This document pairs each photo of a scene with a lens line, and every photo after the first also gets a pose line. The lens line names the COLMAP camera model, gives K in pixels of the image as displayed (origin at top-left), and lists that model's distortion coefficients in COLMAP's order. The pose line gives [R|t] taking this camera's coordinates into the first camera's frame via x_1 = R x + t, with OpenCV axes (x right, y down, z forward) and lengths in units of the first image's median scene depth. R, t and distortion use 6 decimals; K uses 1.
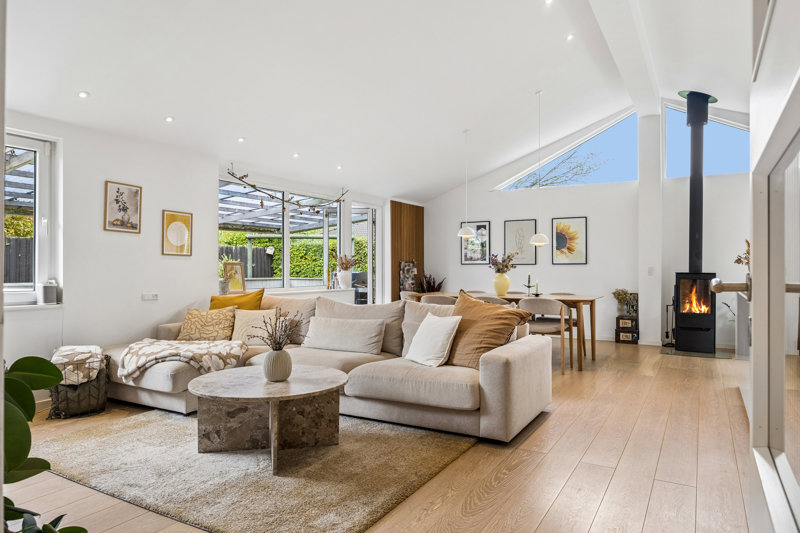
lens RADIAL K [[512.5, 0, 406.3], [0, 512.5, 268.1], [0, 0, 1]] dist [-0.002903, -0.001877]
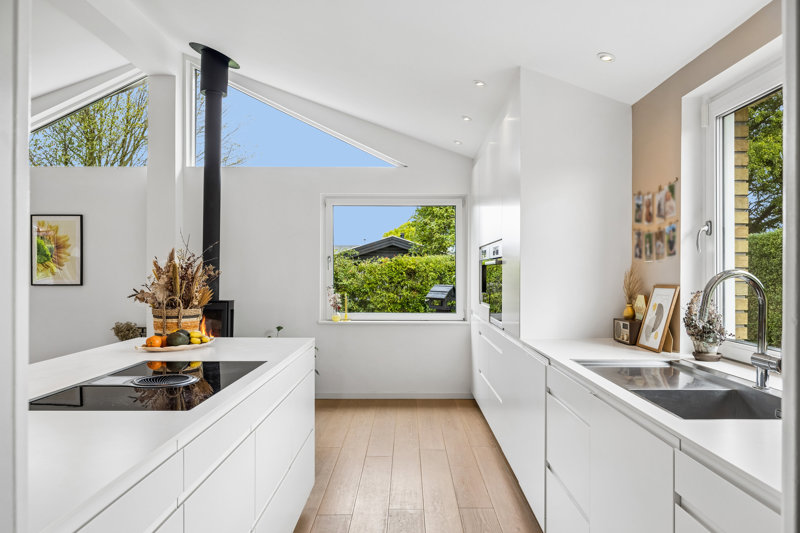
lens RADIAL K [[552.2, 0, 405.0], [0, 552.2, 272.3], [0, 0, 1]] dist [-0.000851, -0.002938]
pose [[0.865408, 0.003284, 0.501058, 0.379868], [-0.003495, 0.999994, -0.000518, -0.027918], [-0.501056, -0.001303, 0.865414, 0.174338]]
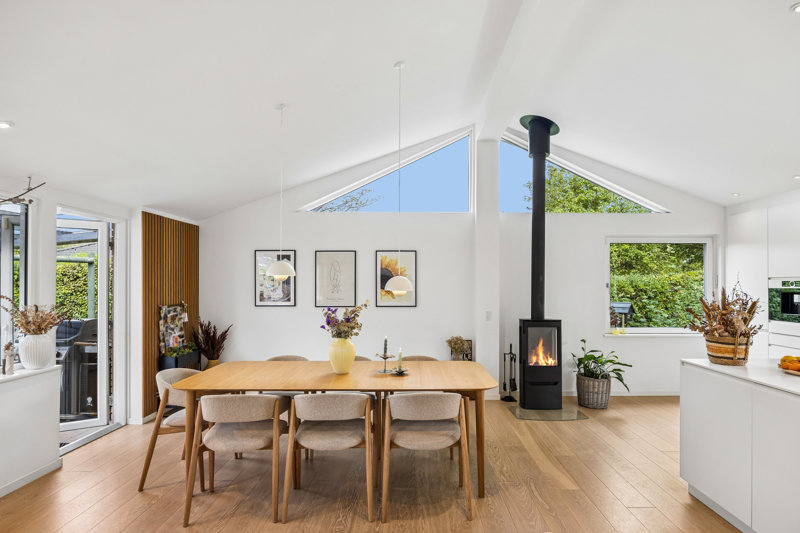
lens RADIAL K [[414.5, 0, 414.2], [0, 414.5, 285.4], [0, 0, 1]] dist [-0.008206, 0.002059]
pose [[0.863908, 0.000631, 0.503649, 0.003855], [-0.000931, 1.000000, 0.000345, -0.046322], [-0.503648, -0.000767, 0.863909, 0.436849]]
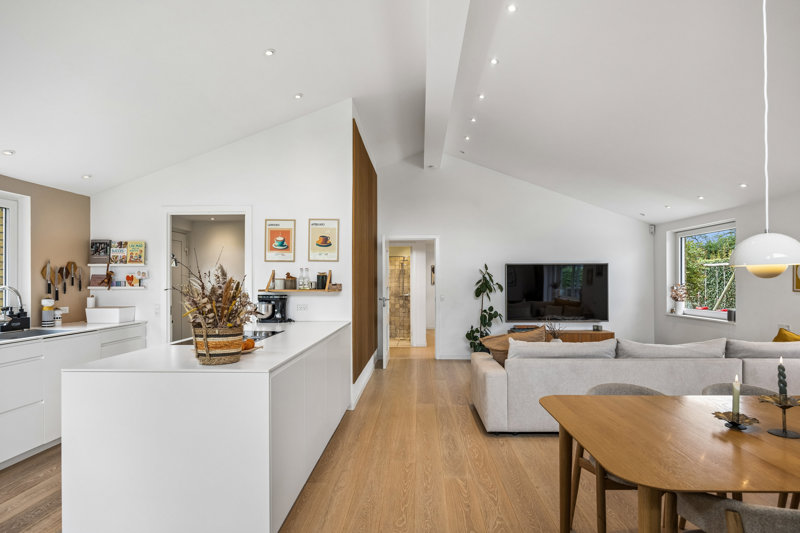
lens RADIAL K [[443.0, 0, 403.1], [0, 443.0, 279.7], [0, 0, 1]] dist [-0.002634, -0.002573]
pose [[-0.878629, 0.000785, -0.477505, 0.481276], [0.004029, 0.999975, -0.005769, -0.032478], [0.477489, -0.006992, -0.878610, 0.940926]]
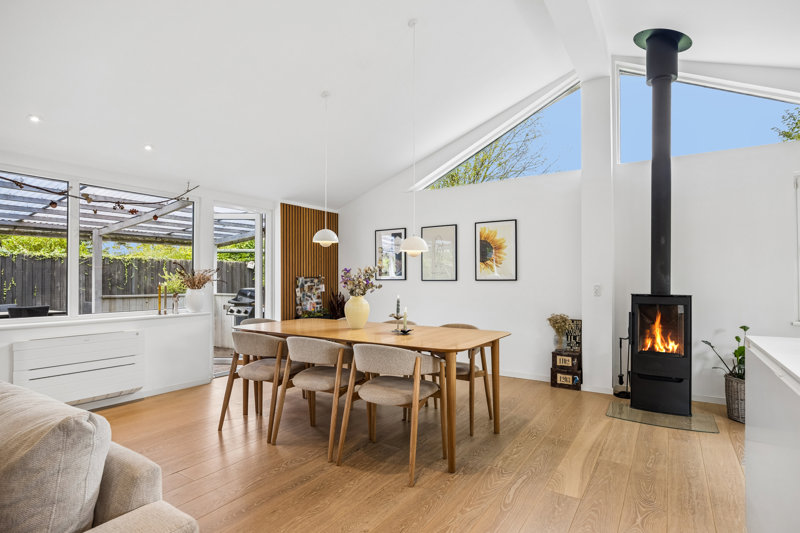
lens RADIAL K [[414.5, 0, 403.1], [0, 414.5, 276.2], [0, 0, 1]] dist [-0.008206, 0.002059]
pose [[0.998823, -0.001254, -0.048488, 0.225167], [0.000916, 0.999975, -0.006988, -0.010820], [0.048495, 0.006936, 0.998799, 0.391307]]
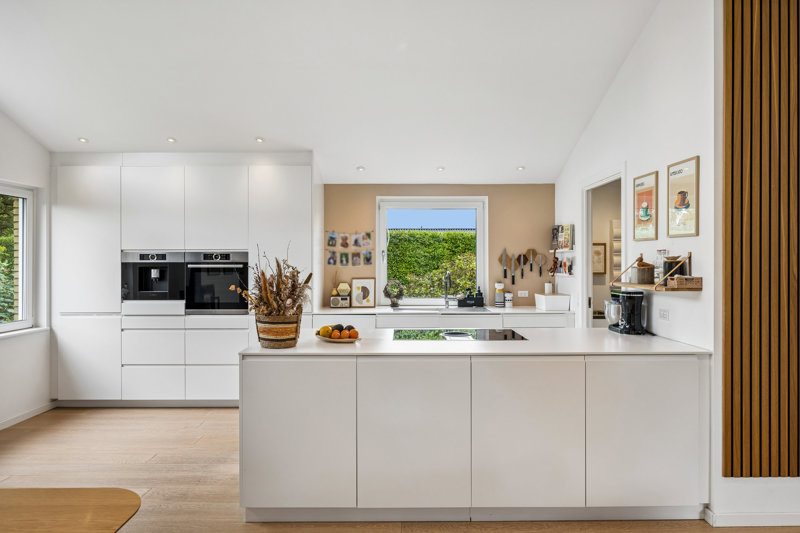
lens RADIAL K [[512.5, 0, 399.6], [0, 512.5, 264.9], [0, 0, 1]] dist [-0.002903, -0.001877]
pose [[-0.507654, -0.002103, 0.861558, 0.045229], [-0.000535, 0.999998, 0.002126, -0.040795], [-0.861561, 0.000619, -0.507654, 0.737933]]
